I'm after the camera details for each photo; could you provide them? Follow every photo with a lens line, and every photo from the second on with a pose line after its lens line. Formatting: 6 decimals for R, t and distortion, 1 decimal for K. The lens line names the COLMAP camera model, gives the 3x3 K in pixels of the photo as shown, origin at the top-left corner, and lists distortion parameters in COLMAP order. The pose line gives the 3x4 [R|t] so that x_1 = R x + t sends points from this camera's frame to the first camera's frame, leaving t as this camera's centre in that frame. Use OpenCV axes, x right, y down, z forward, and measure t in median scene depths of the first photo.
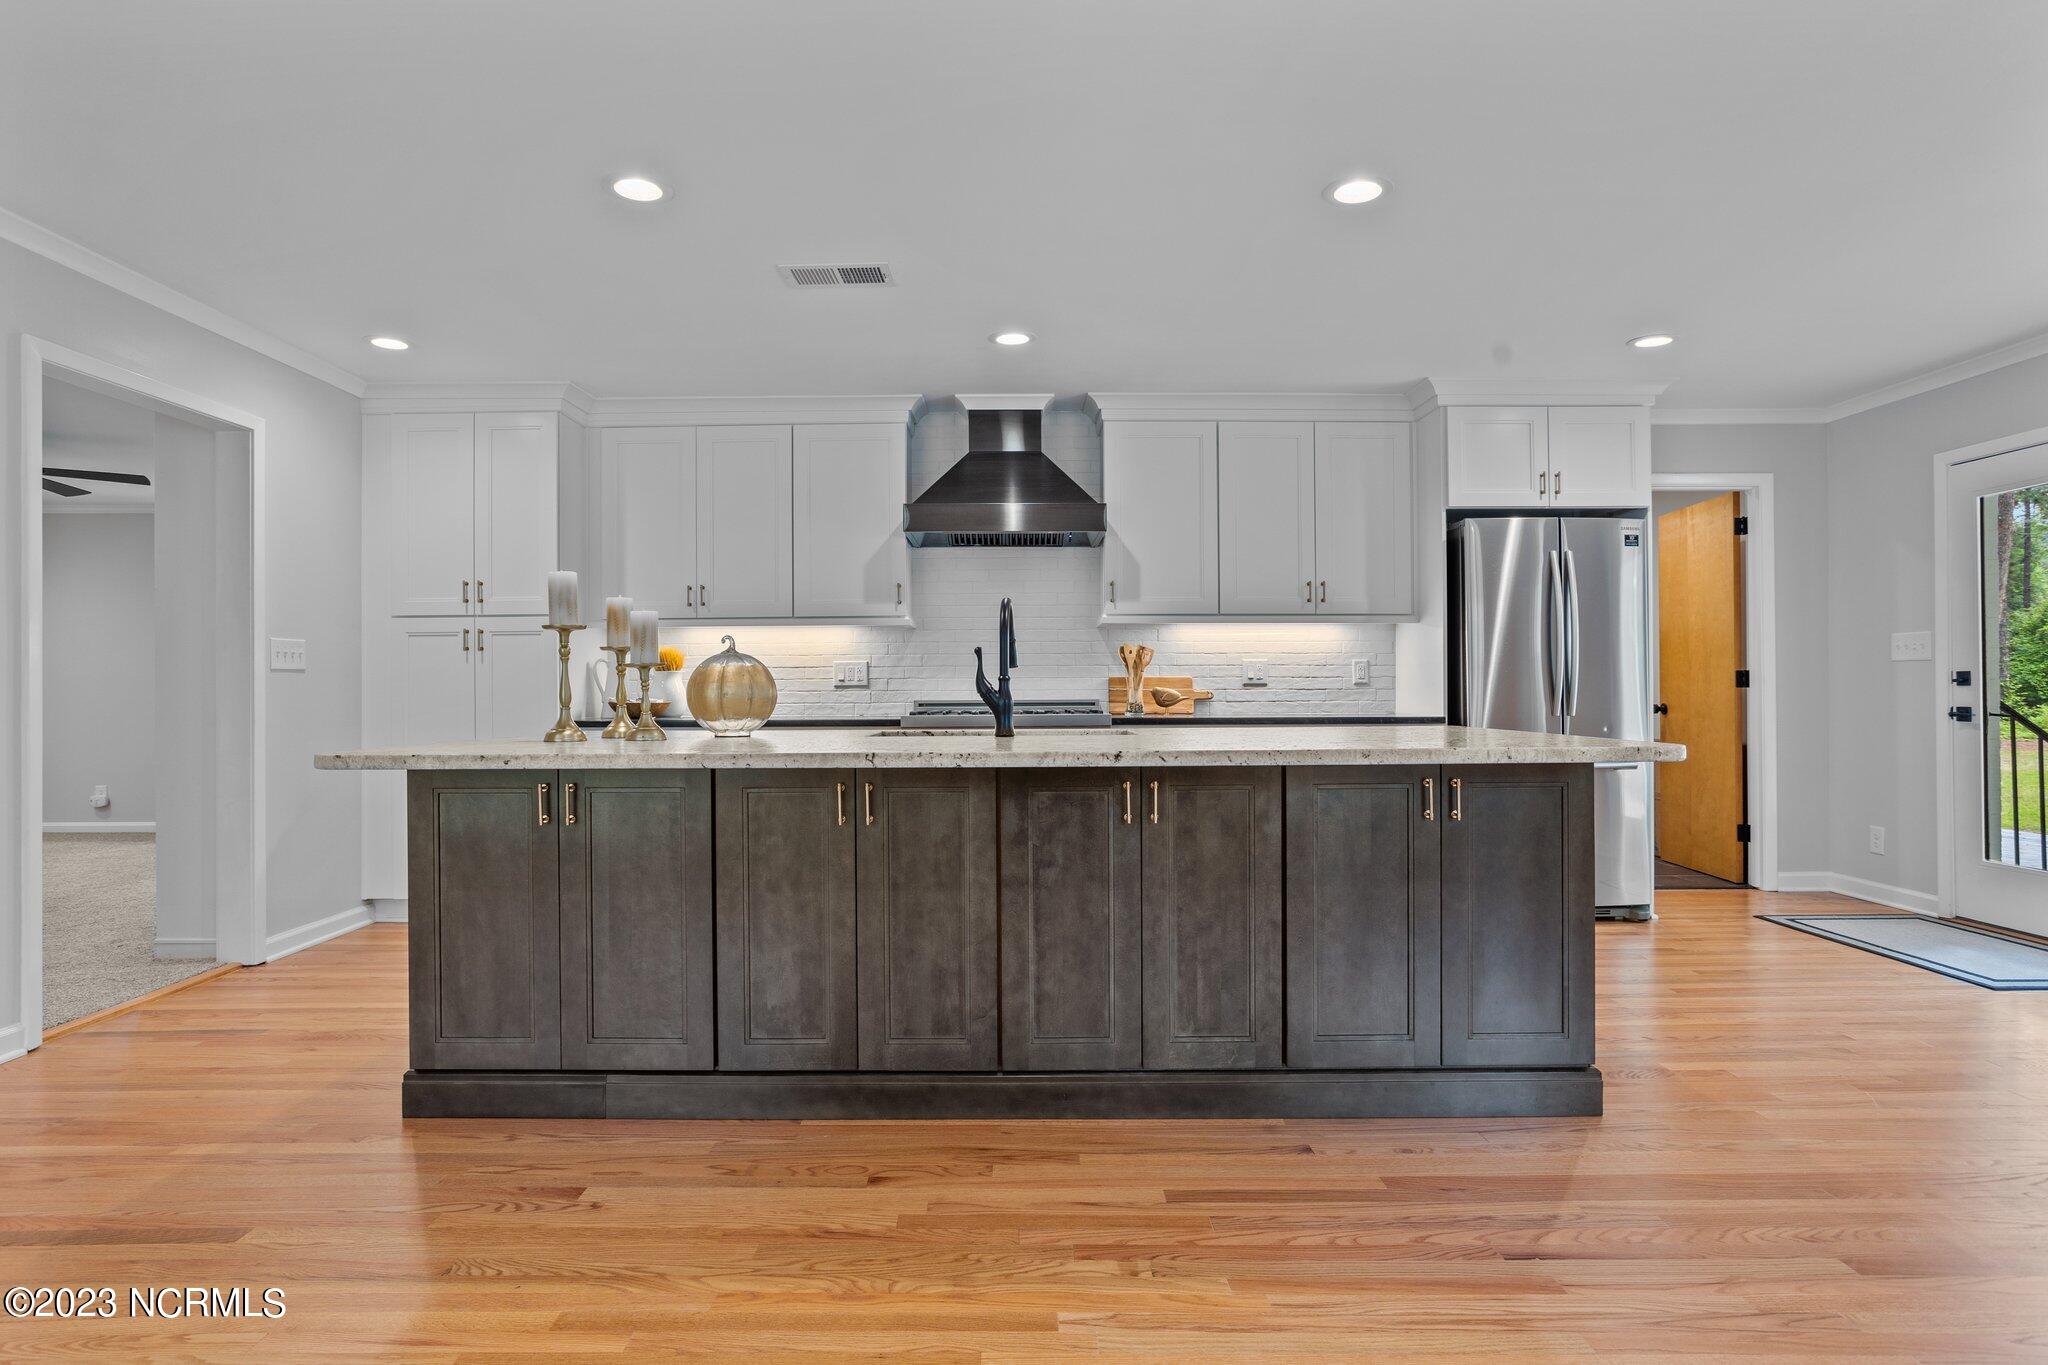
lens RADIAL K [[1184.4, 0, 1021.4], [0, 1184.4, 681.8], [0, 0, 1]] dist [-0.000899, -0.000056]
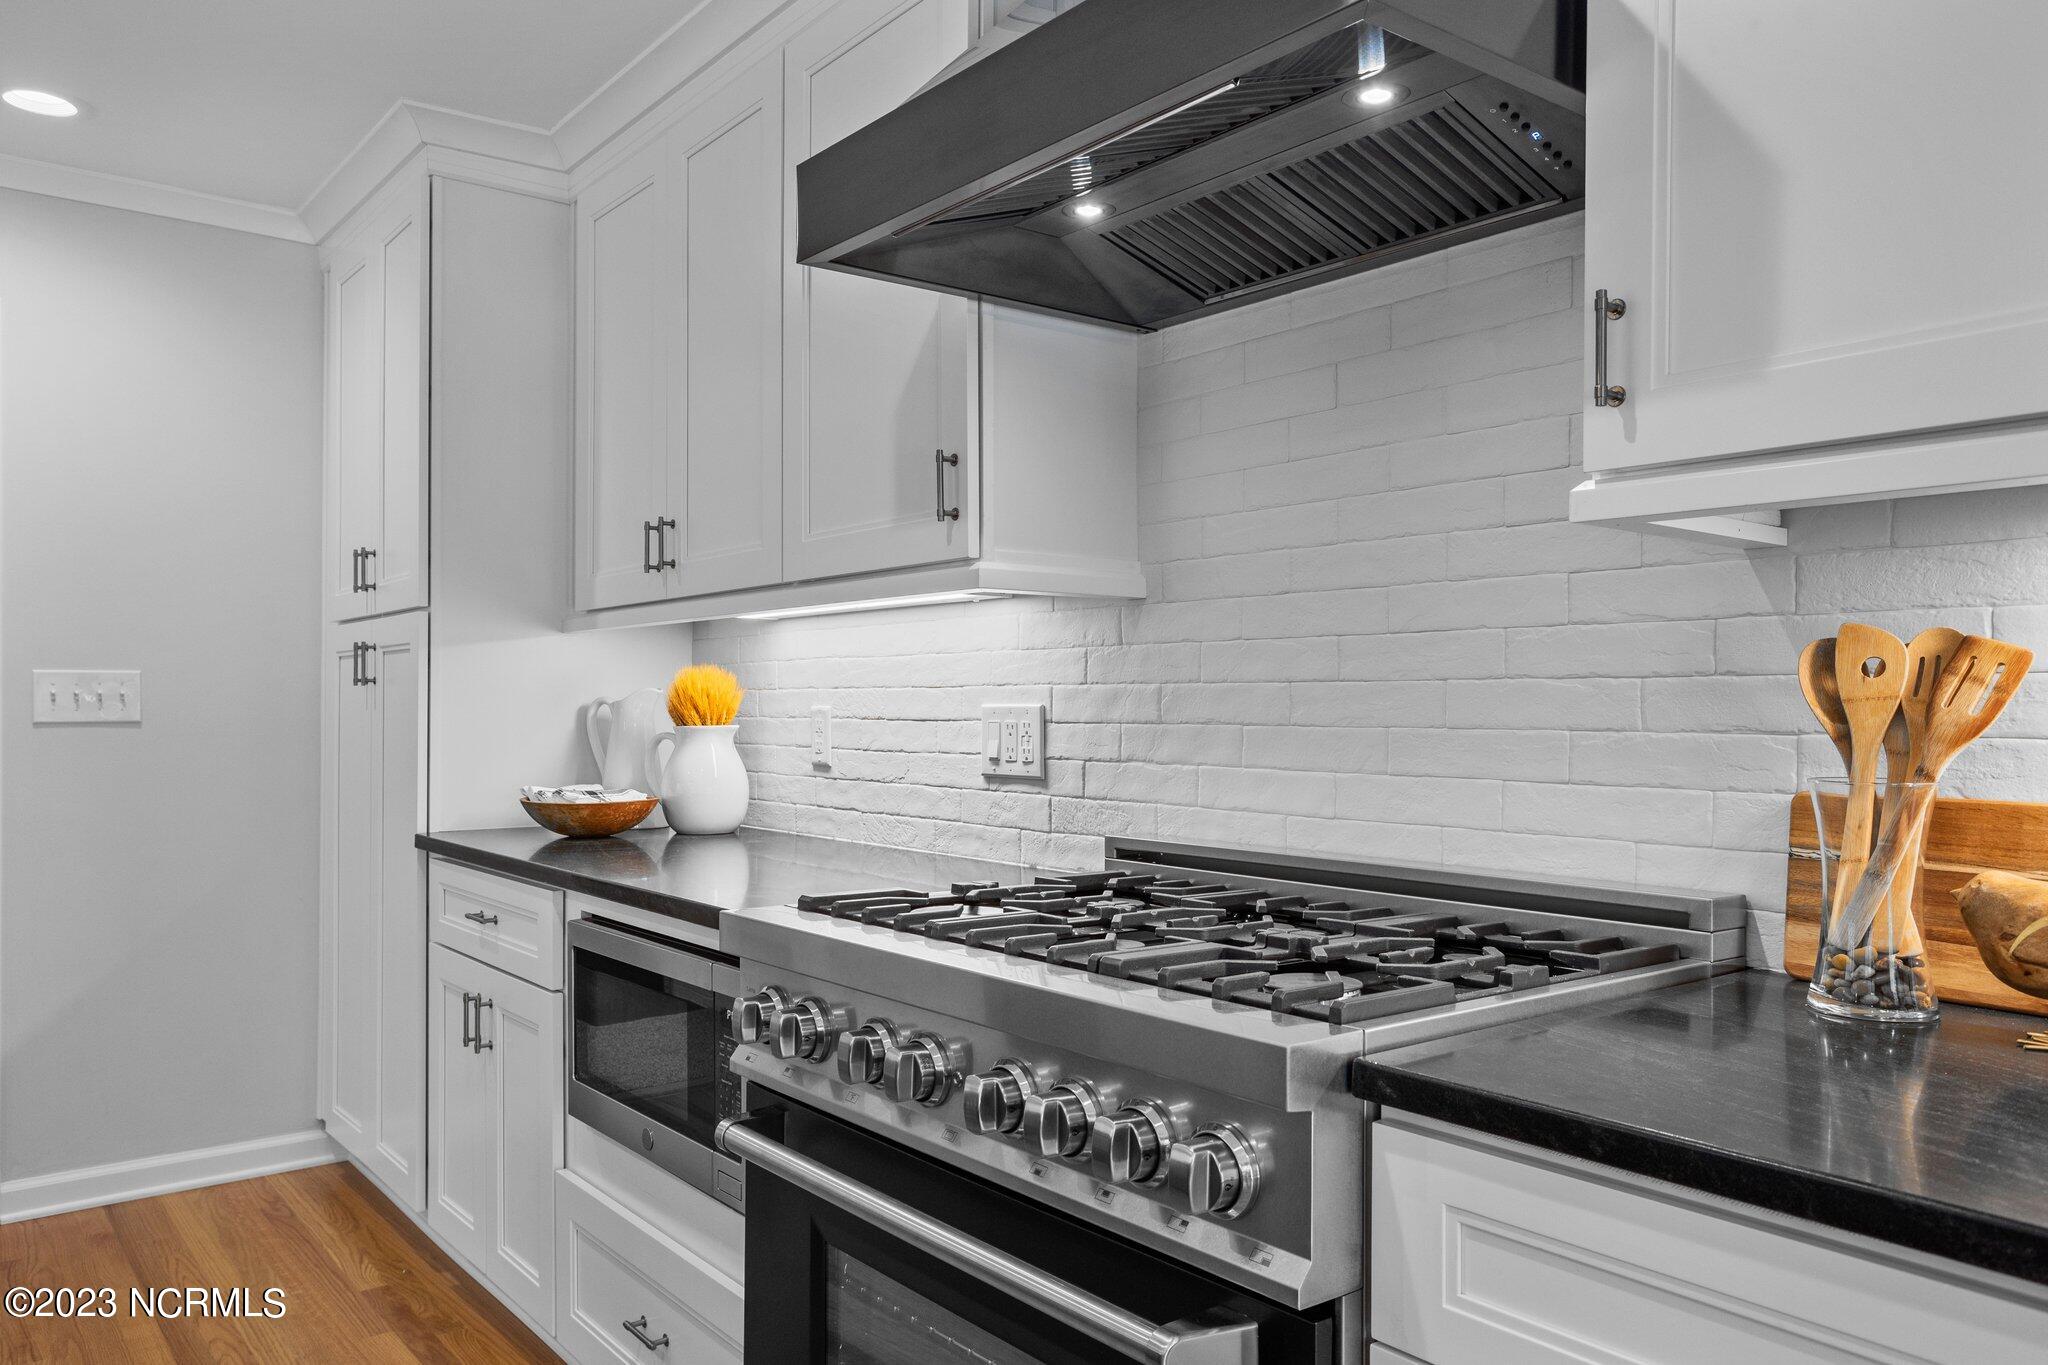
lens RADIAL K [[1530.6, 0, 1027.1], [0, 1530.6, 687.9], [0, 0, 1]] dist [0.010504, 0.002587]
pose [[0.608133, -0.000606, -0.793835, 0.205473], [-0.000393, 0.999999, -0.001065, -0.021565], [0.793835, 0.000960, 0.608133, 0.738089]]
